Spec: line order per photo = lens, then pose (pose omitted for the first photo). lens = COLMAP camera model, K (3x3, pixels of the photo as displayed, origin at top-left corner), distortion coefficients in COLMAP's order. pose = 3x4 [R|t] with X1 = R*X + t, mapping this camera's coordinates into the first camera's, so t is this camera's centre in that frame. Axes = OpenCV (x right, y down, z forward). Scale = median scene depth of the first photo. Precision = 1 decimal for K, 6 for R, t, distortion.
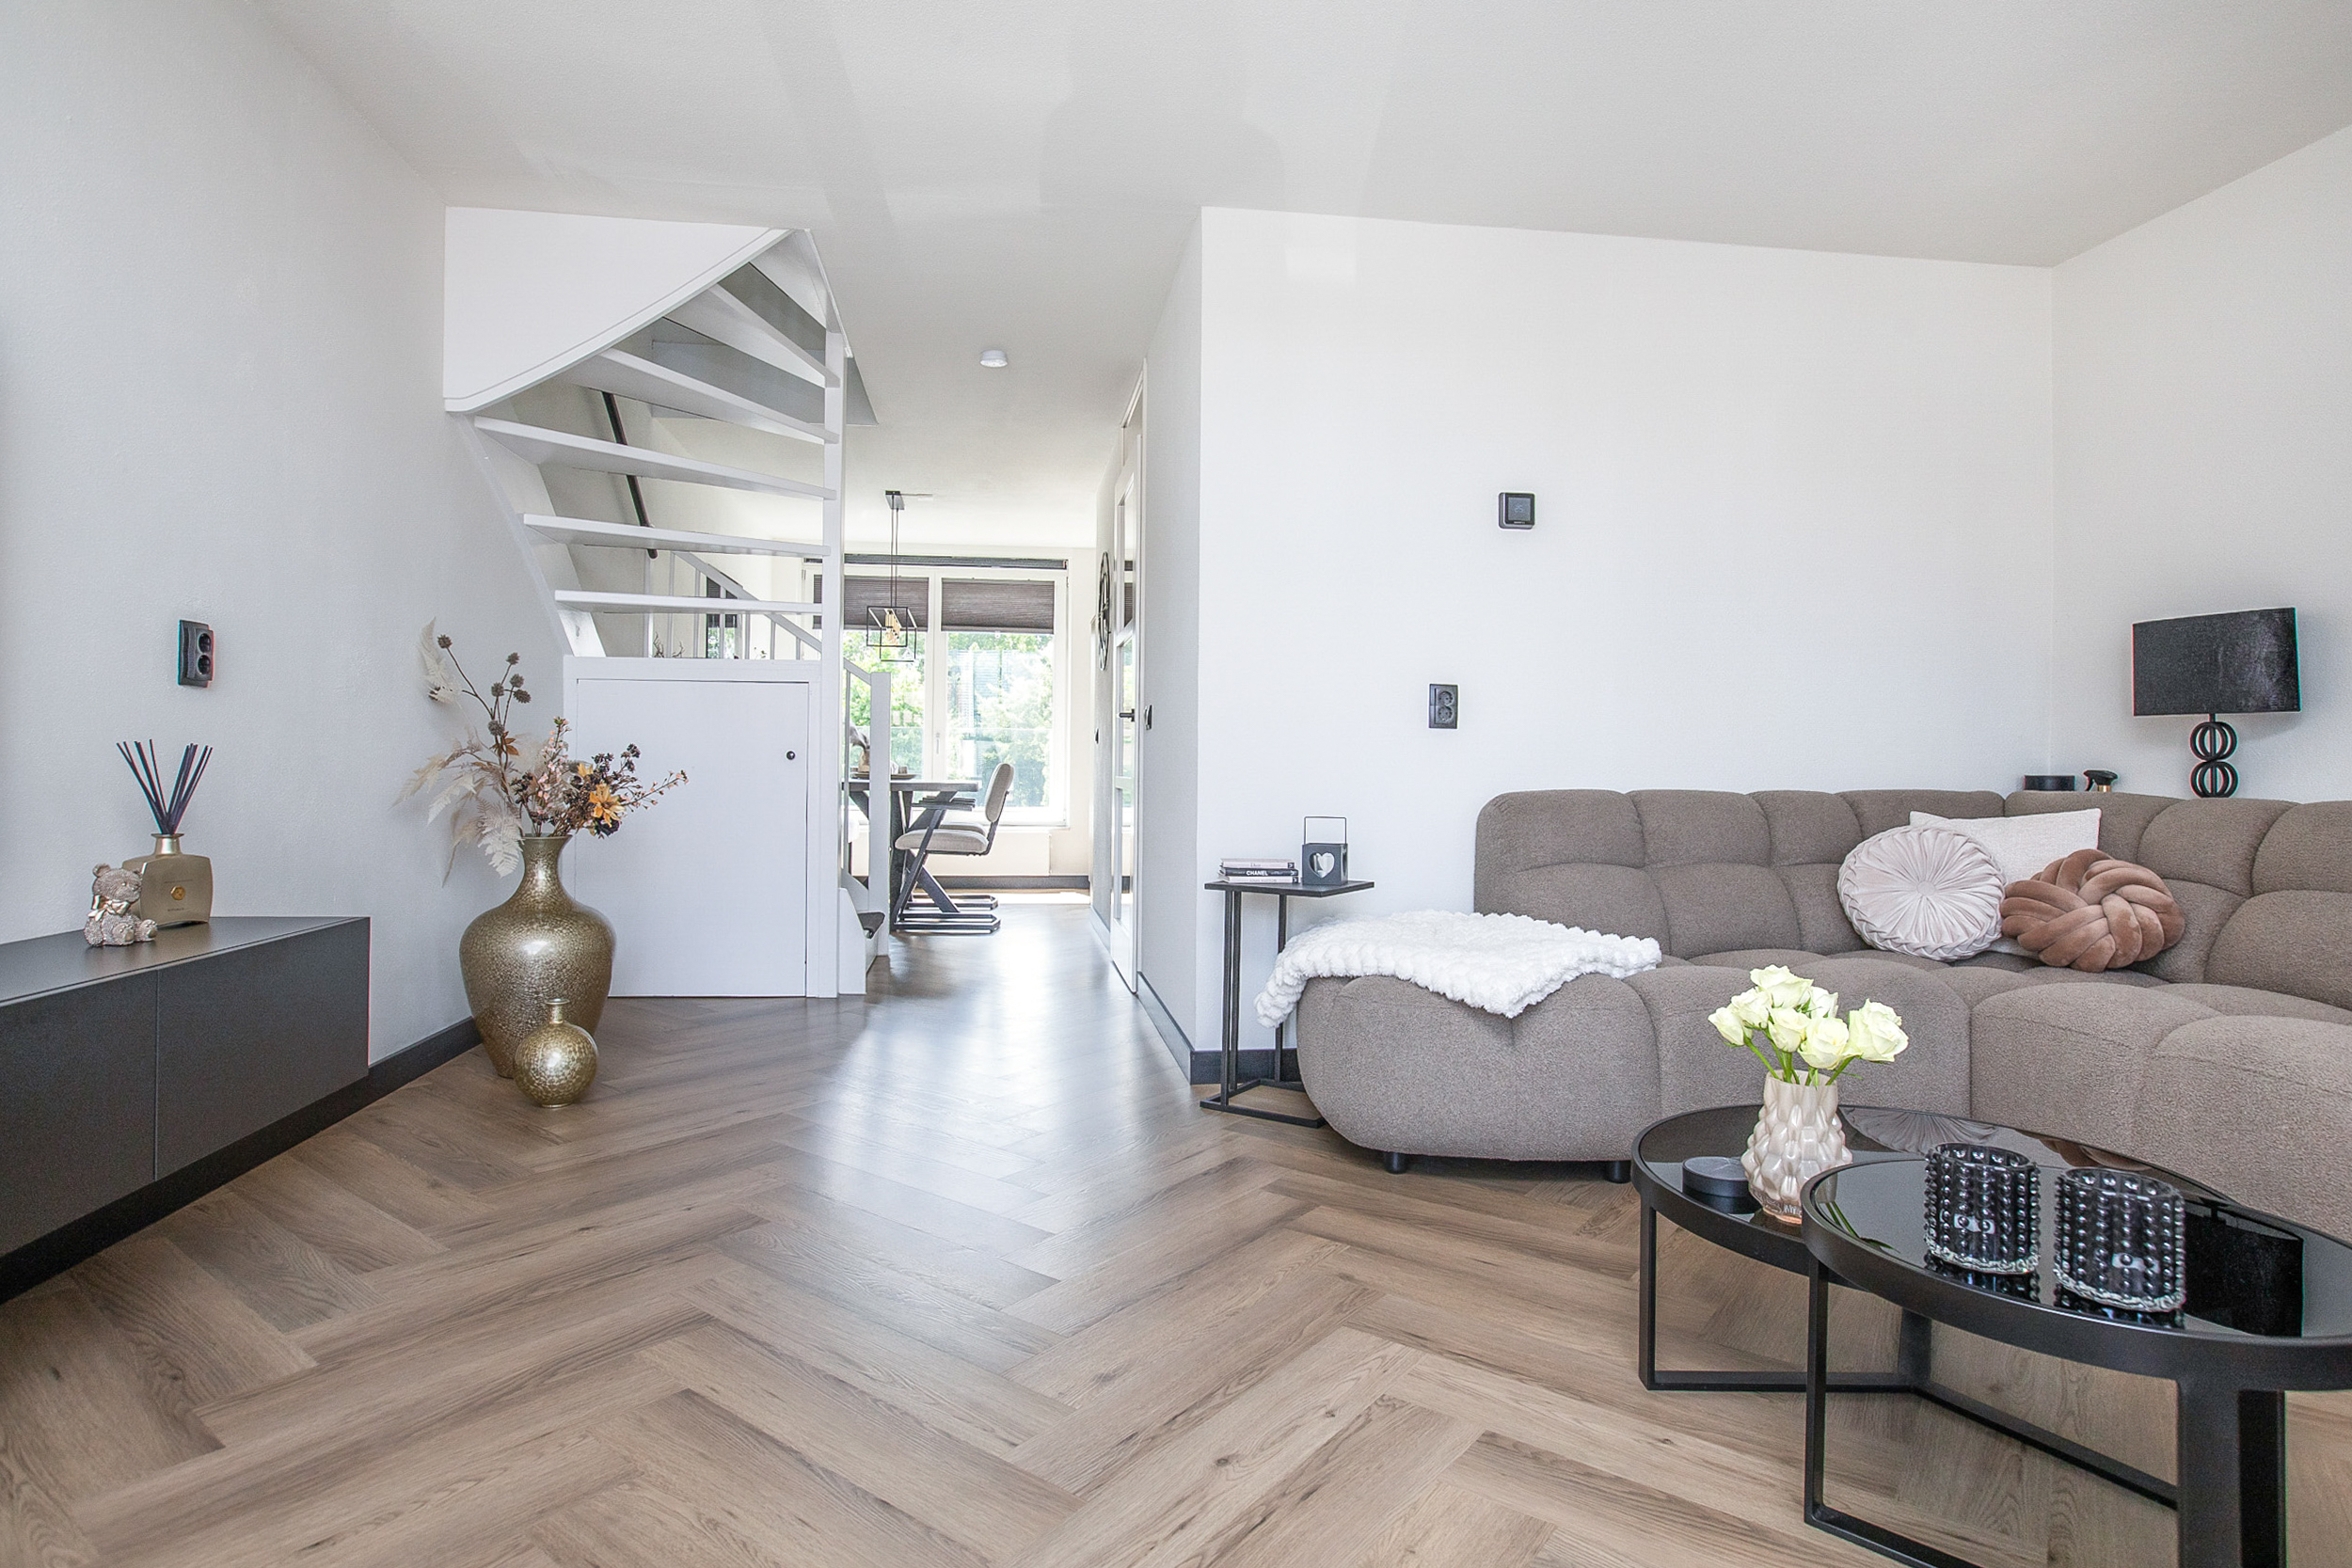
lens RADIAL K [[1251.1, 0, 1181.5], [0, 1251.1, 769.3], [0, 0, 1]] dist [-0.037704, 0.020569]
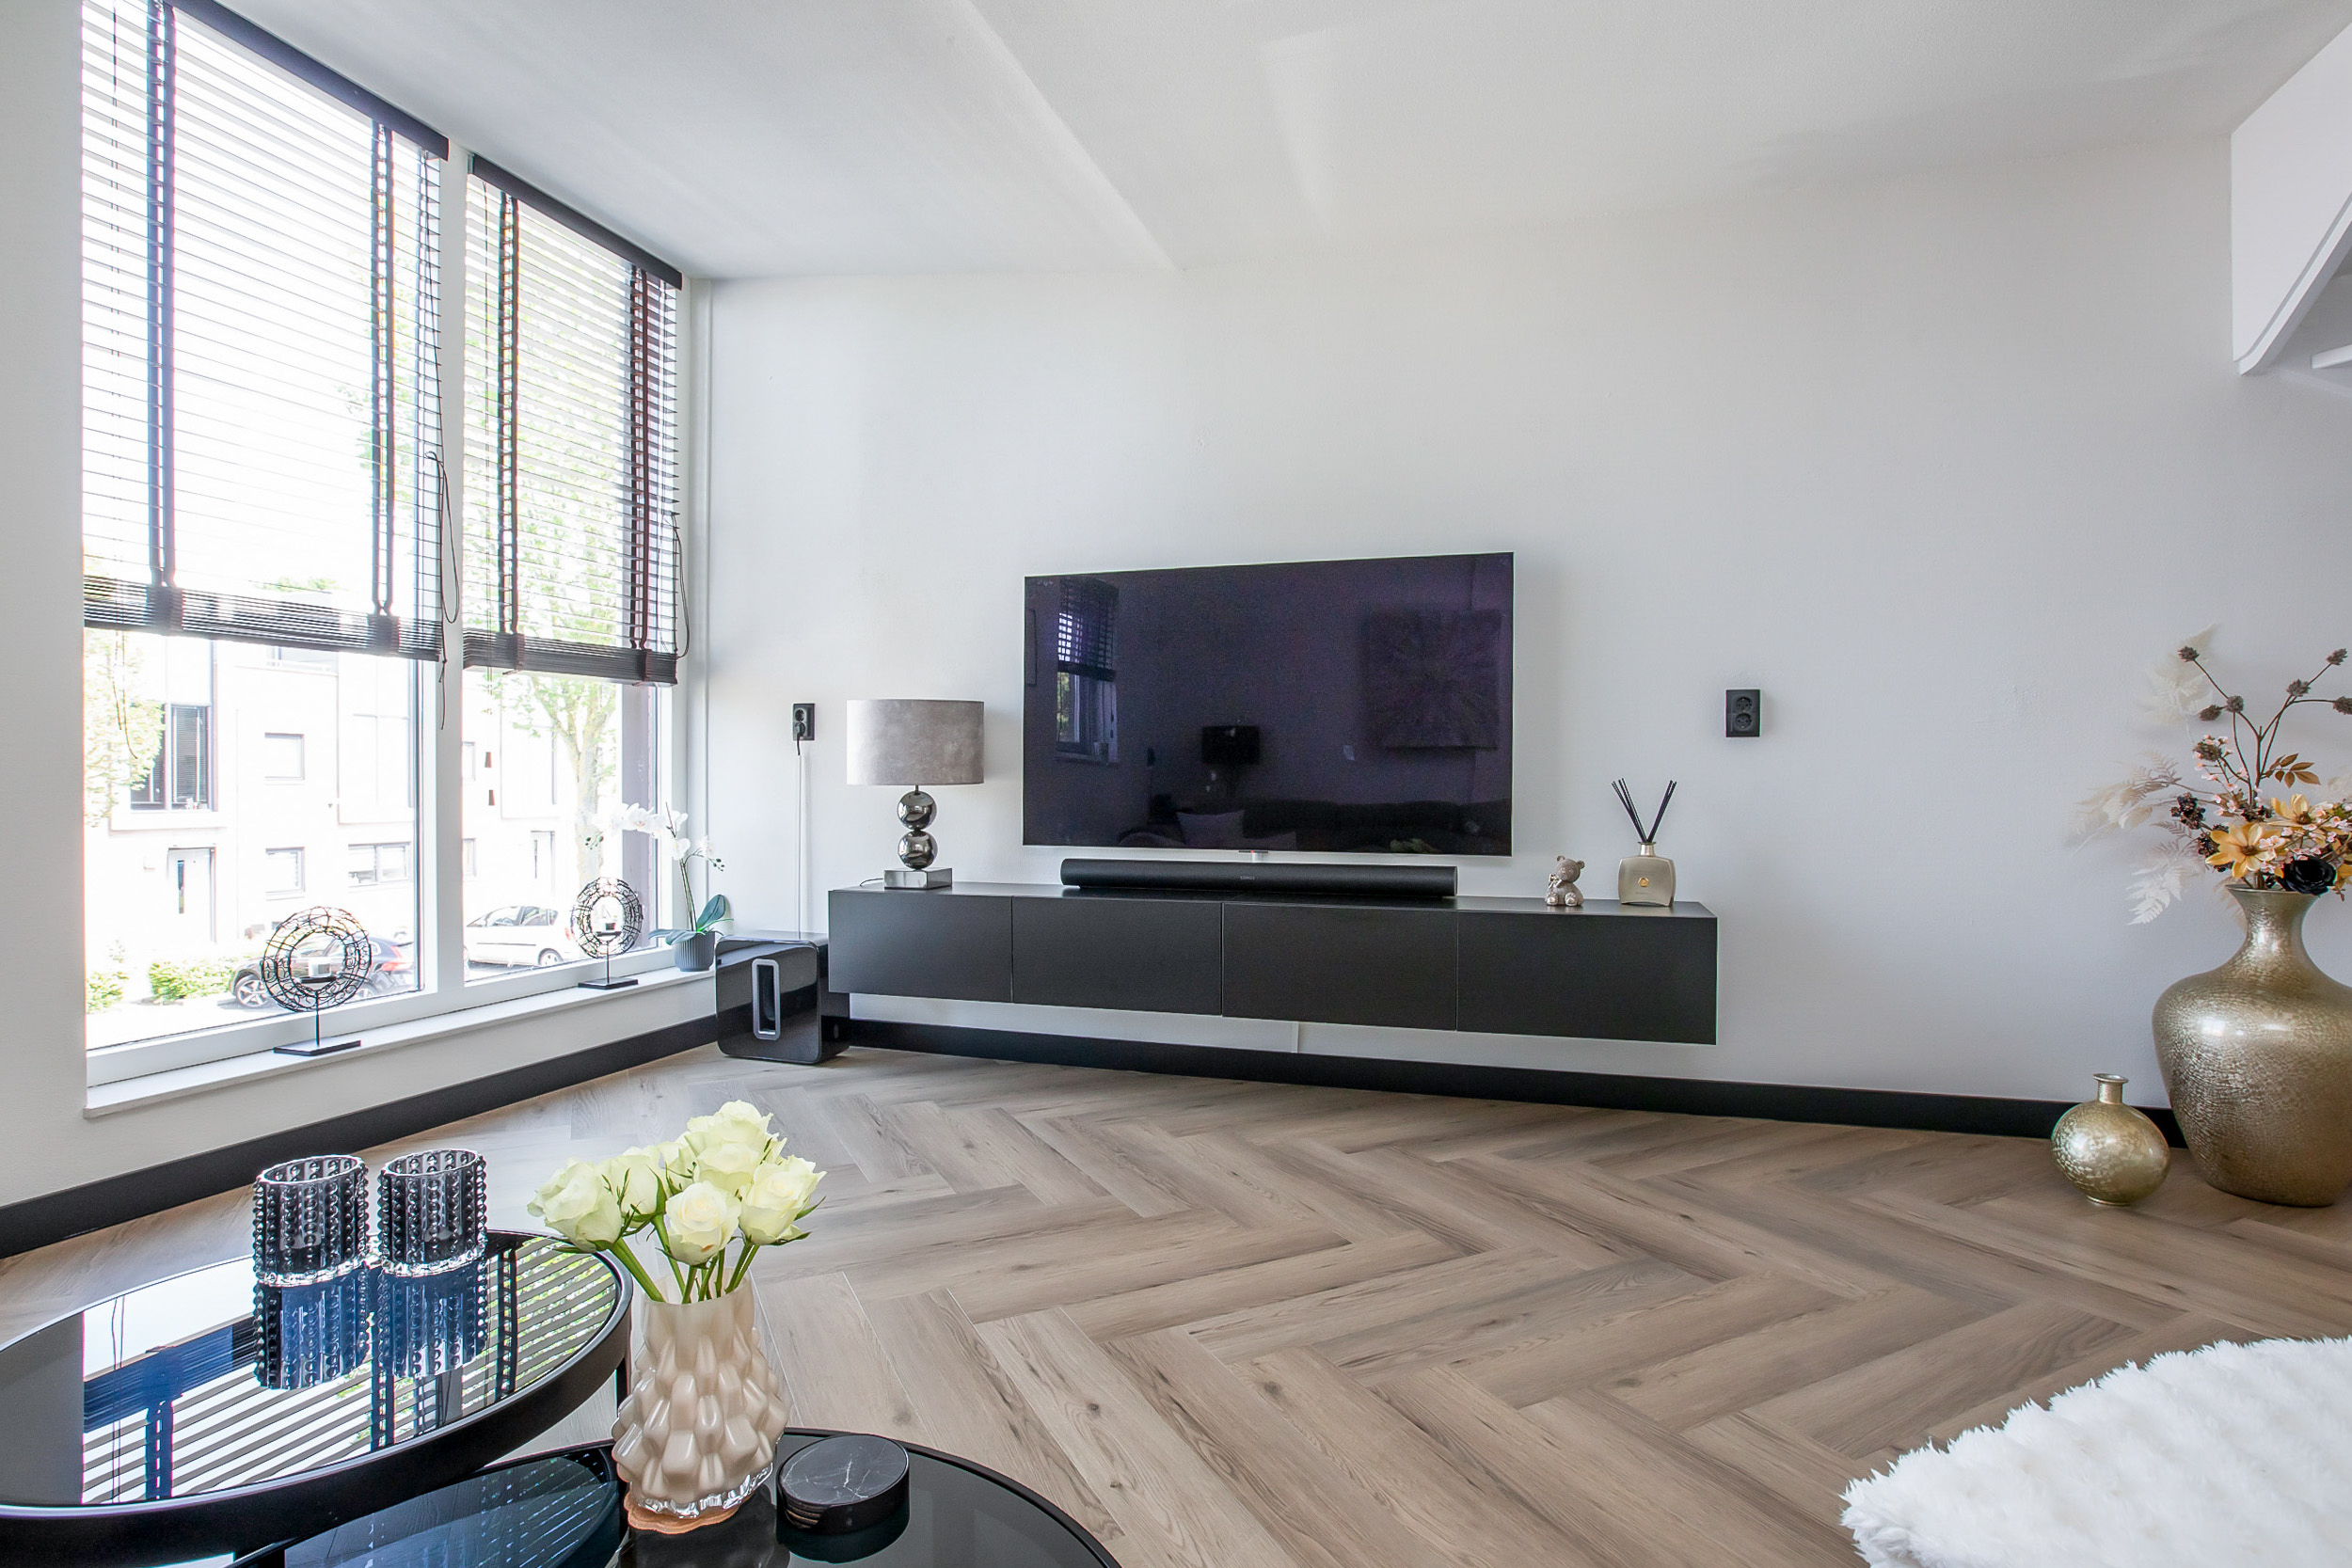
lens RADIAL K [[1195.6, 0, 1176.0], [0, 1195.6, 784.0], [0, 0, 1]] dist [-0.003475, -0.001042]
pose [[-0.448112, -0.014894, -0.893853, 0.500978], [-0.002918, 0.999880, -0.015197, 0.002111], [0.893973, -0.004202, -0.448102, 0.792313]]
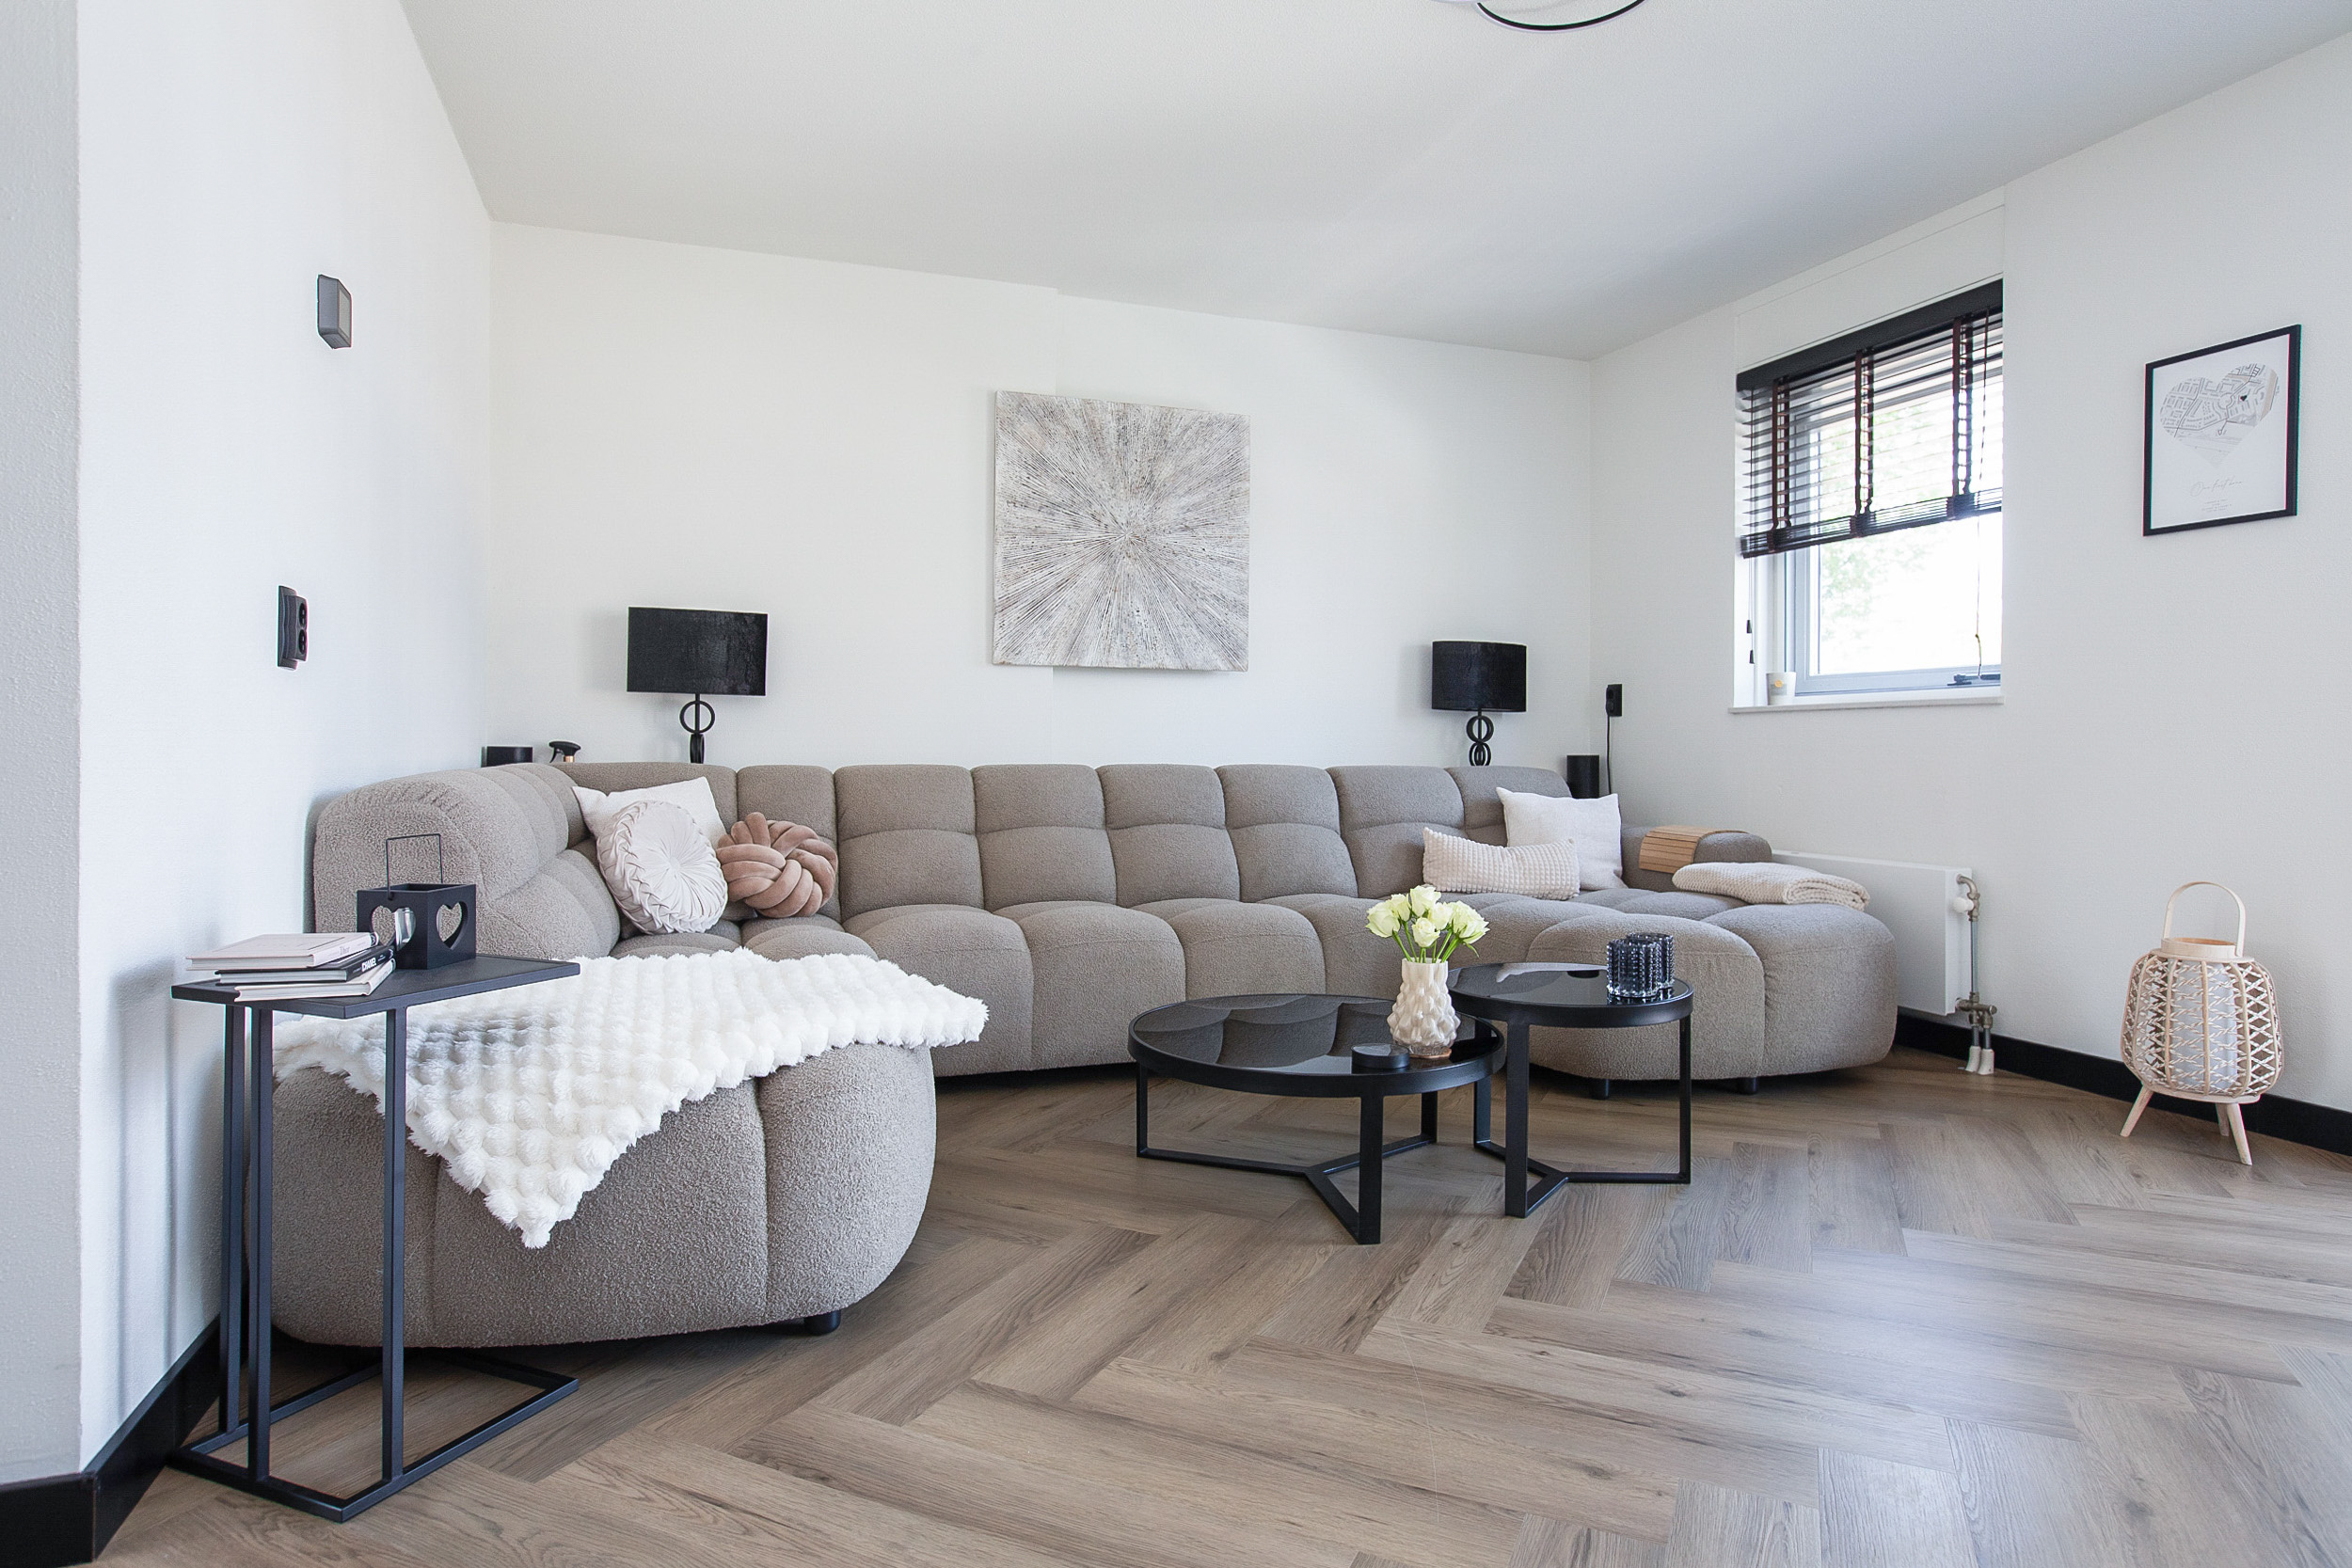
lens RADIAL K [[1295.8, 0, 1169.6], [0, 1295.8, 755.3], [0, 0, 1]] dist [-0.007234, -0.001079]
pose [[-0.190059, -0.014424, 0.981667, -0.493561], [-0.007707, 0.999883, 0.013200, -0.006777], [-0.981742, -0.005057, -0.190148, 0.827400]]
